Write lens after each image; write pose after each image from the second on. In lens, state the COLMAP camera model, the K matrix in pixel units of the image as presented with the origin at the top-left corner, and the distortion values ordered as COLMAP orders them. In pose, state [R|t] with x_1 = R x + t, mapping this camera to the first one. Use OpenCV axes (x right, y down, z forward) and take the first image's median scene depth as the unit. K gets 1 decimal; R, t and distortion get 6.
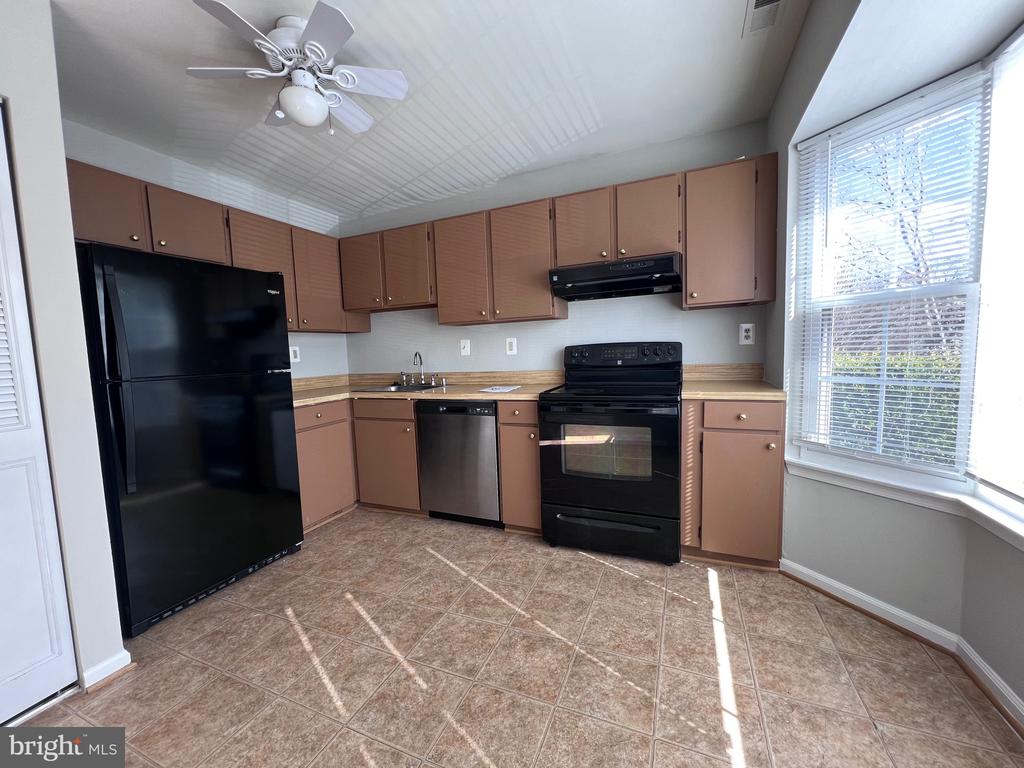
lens RADIAL K [[404.5, 0, 511.6], [0, 404.5, 382.8], [0, 0, 1]] dist [-0.001960, 0.000257]
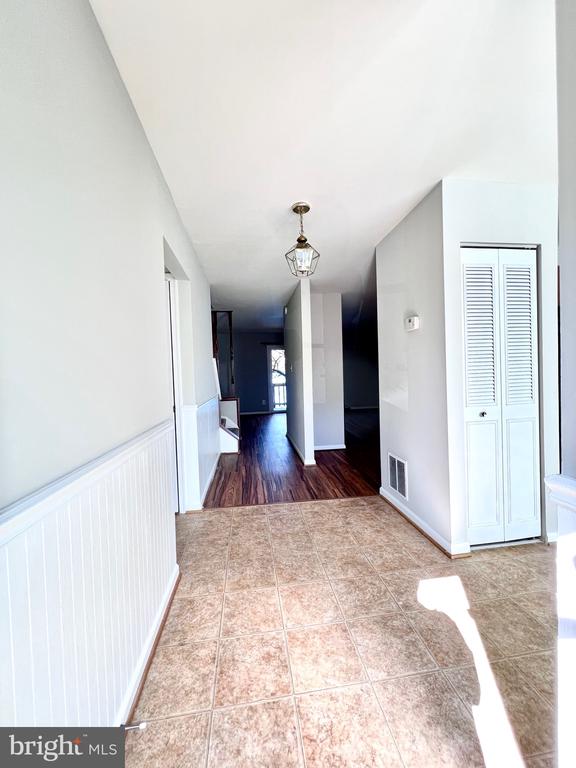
lens RADIAL K [[303.4, 0, 289.9], [0, 303.4, 382.1], [0, 0, 1]] dist [-0.001960, 0.000257]
pose [[0.520337, 0.041592, -0.852947, 0.525978], [-0.066789, 0.997736, 0.007908, -0.063672], [0.851345, 0.052853, 0.521937, 0.420493]]
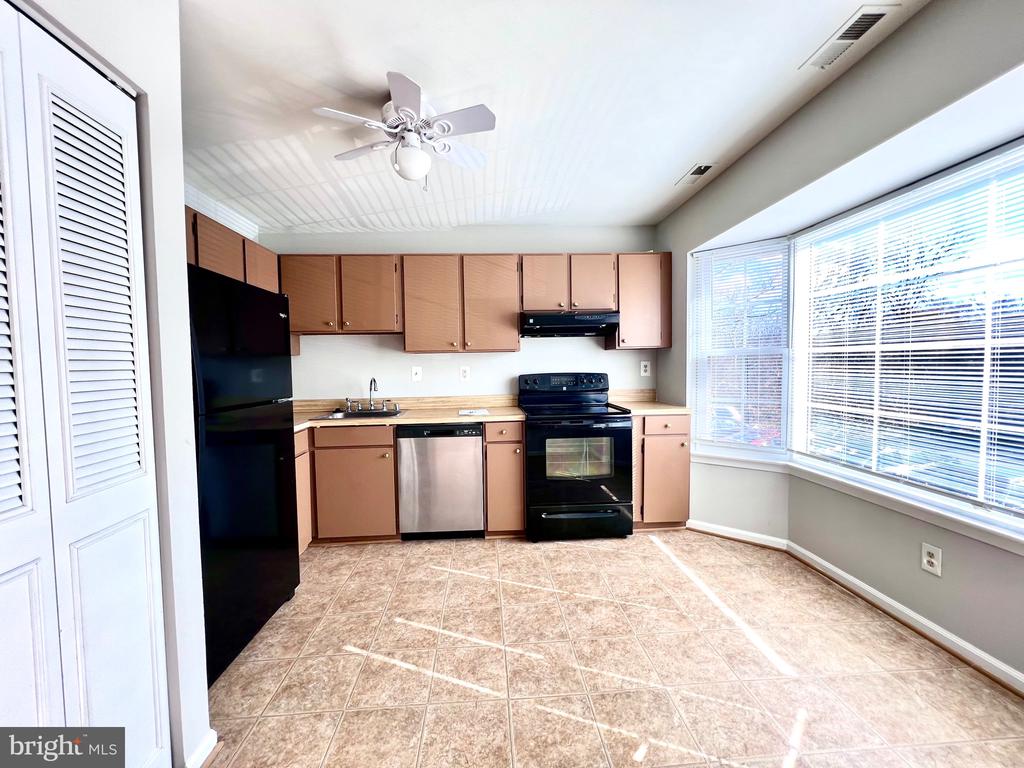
lens RADIAL K [[404.5, 0, 509.4], [0, 404.5, 382.8], [0, 0, 1]] dist [-0.001960, 0.000257]
pose [[0.891998, 0.002638, 0.452031, -0.551366], [0.020721, 0.998693, -0.046717, -0.014522], [-0.451564, 0.051038, 0.890778, -0.061572]]
